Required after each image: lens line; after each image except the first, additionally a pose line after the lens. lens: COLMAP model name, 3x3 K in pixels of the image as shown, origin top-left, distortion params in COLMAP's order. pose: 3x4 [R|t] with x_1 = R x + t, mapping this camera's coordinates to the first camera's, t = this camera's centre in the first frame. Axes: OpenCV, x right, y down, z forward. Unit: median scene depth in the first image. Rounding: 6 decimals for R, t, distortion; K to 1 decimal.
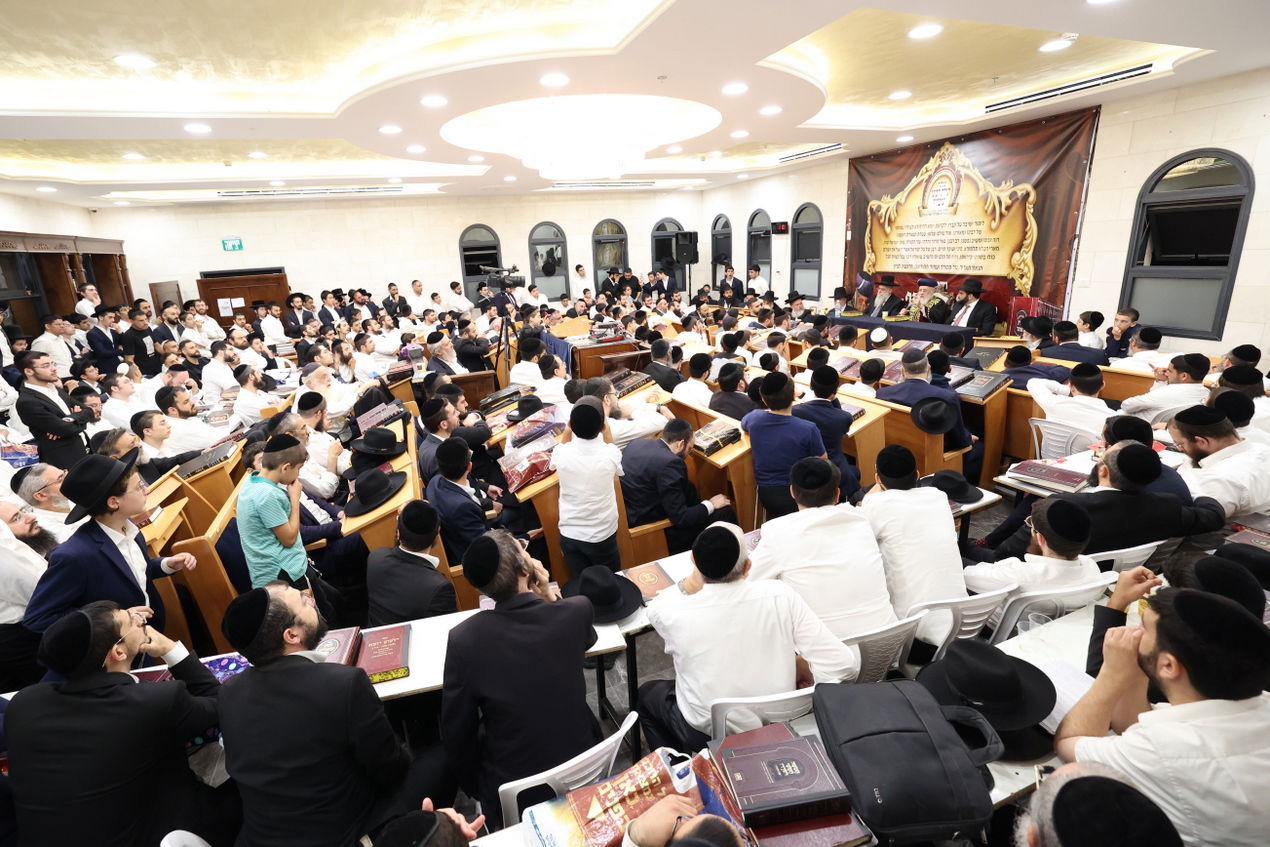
lens RADIAL K [[568.9, 0, 637.5], [0, 568.9, 392.0], [0, 0, 1]] dist [-0.000568, 0.000099]
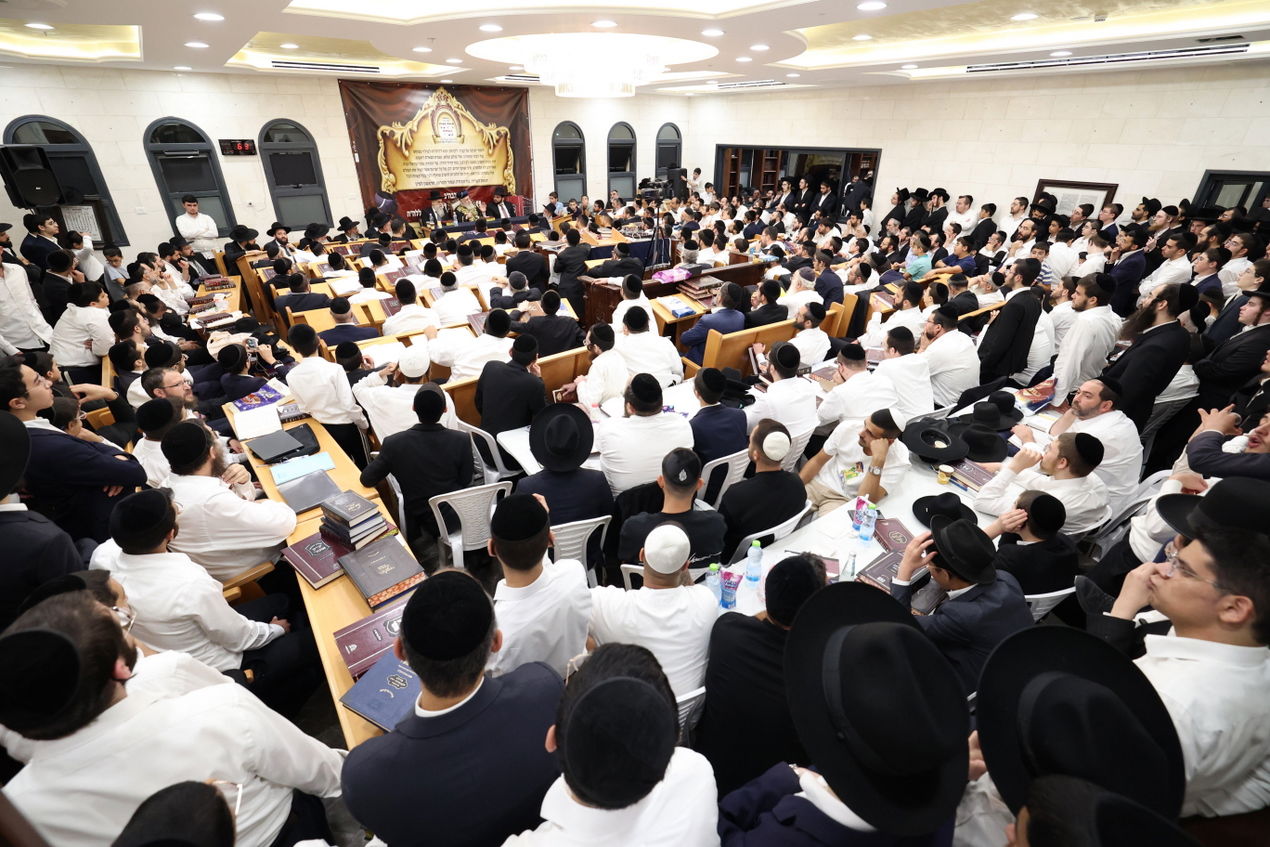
lens RADIAL K [[554.0, 0, 635.0], [0, 554.0, 423.5], [0, 0, 1]] dist [-0.051632, 0.021958]
pose [[-0.260743, -0.416692, 0.870850, -1.030506], [0.241848, 0.845097, 0.476782, -0.256821], [-0.934624, 0.334931, -0.119577, 0.965367]]
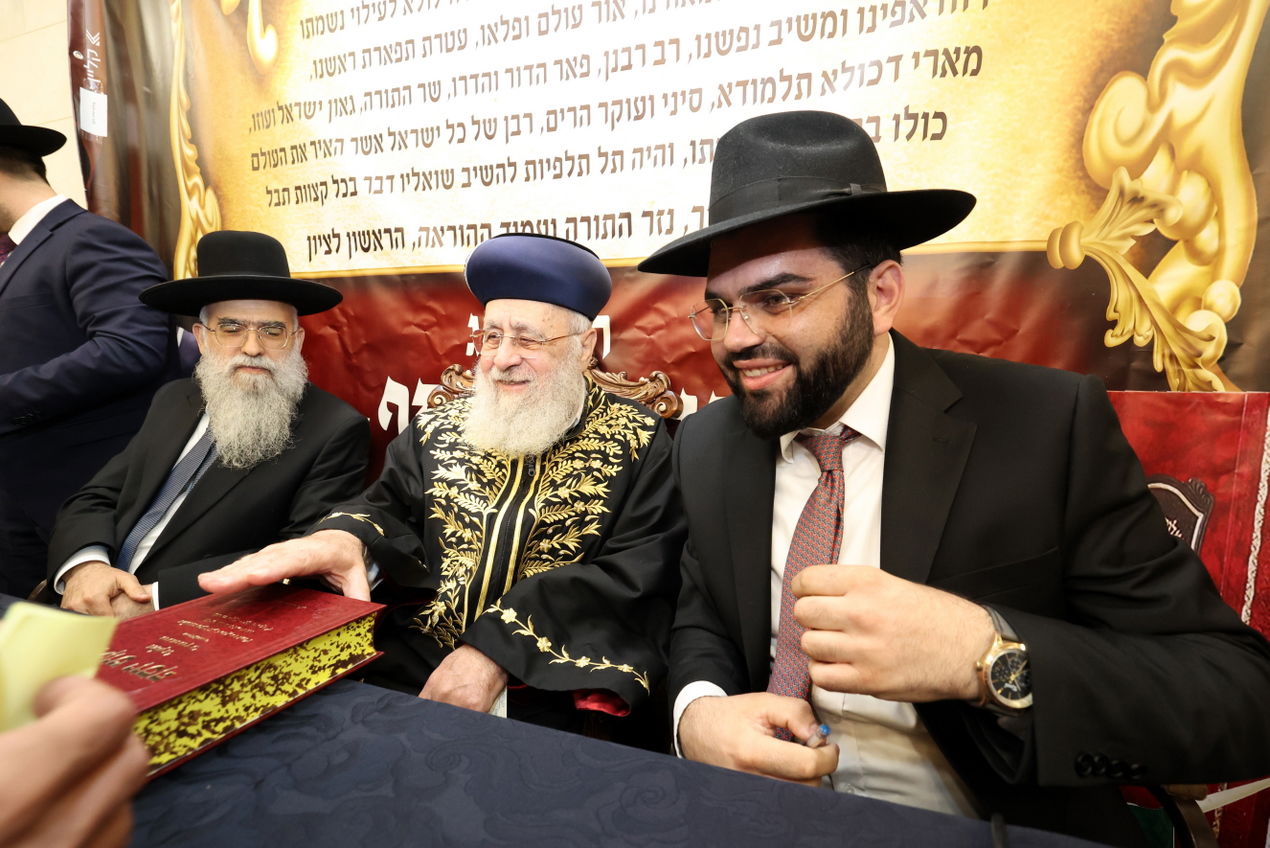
lens RADIAL K [[545.5, 0, 653.7], [0, 545.5, 432.0], [0, 0, 1]] dist [-0.048164, 0.015096]
pose [[0.663709, 0.010161, 0.747922, 0.438608], [0.121412, 0.985184, -0.121126, -0.140062], [-0.738072, 0.171199, 0.652642, 0.901533]]
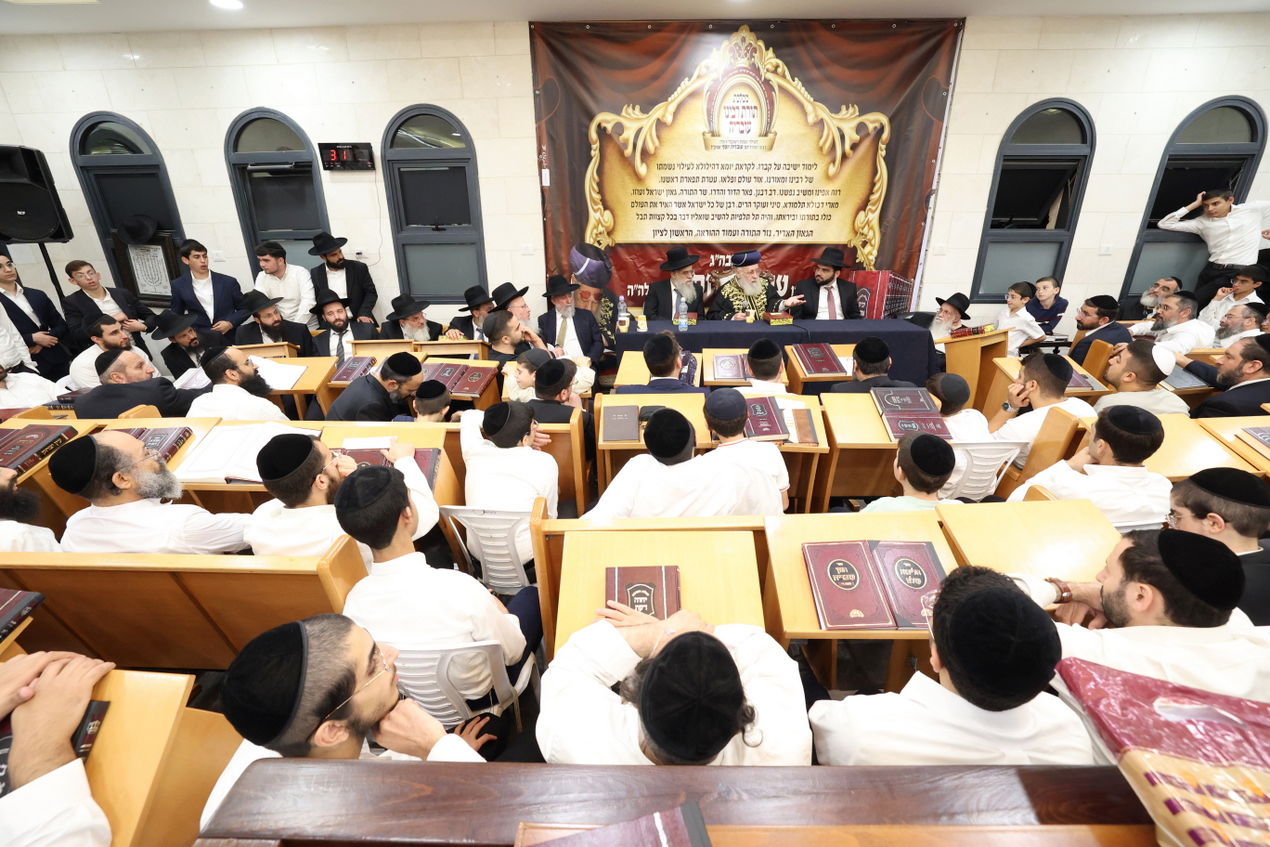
lens RADIAL K [[554.0, 0, 635.0], [0, 554.0, 423.5], [0, 0, 1]] dist [-0.051632, 0.021958]
pose [[0.416325, -0.296297, 0.859582, -0.133140], [0.215102, 0.950670, 0.223514, -0.181814], [-0.883405, 0.091844, 0.459522, 0.851241]]
